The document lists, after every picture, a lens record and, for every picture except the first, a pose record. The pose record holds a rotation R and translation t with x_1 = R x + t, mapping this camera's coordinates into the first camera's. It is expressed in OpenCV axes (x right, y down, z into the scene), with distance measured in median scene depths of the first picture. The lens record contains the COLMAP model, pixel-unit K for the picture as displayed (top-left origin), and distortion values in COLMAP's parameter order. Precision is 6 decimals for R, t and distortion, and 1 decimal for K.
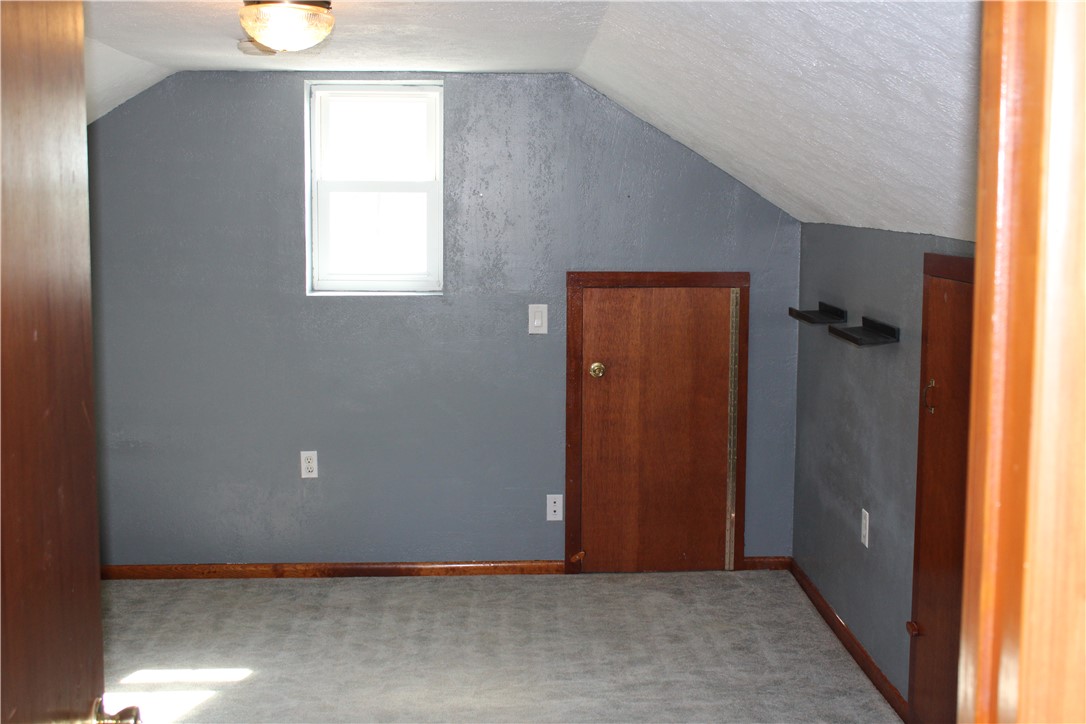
lens RADIAL K [[1356.8, 0, 540.6], [0, 1356.8, 360.9], [0, 0, 1]] dist [-0.068840, 0.000000]
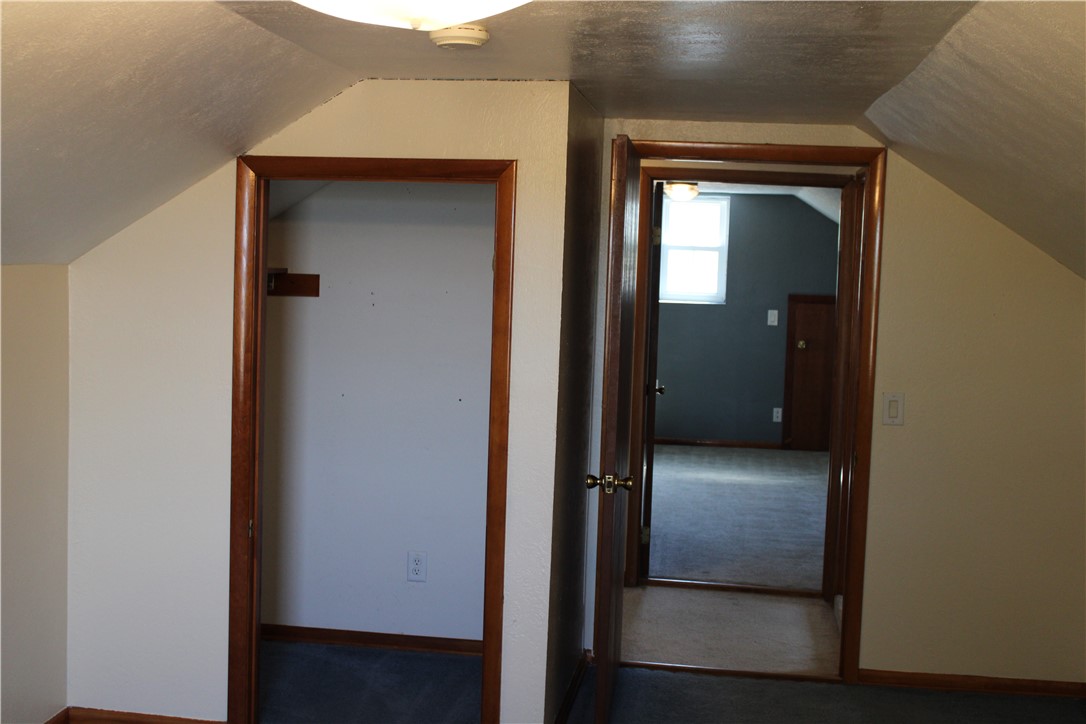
lens RADIAL K [[1356.8, 0, 546.5], [0, 1356.8, 358.5], [0, 0, 1]] dist [-0.068840, 0.000000]
pose [[0.985258, 0.043283, -0.165511, 0.002269], [-0.047954, 0.998553, -0.024324, 0.092036], [0.164219, 0.031903, 0.985908, -0.996048]]
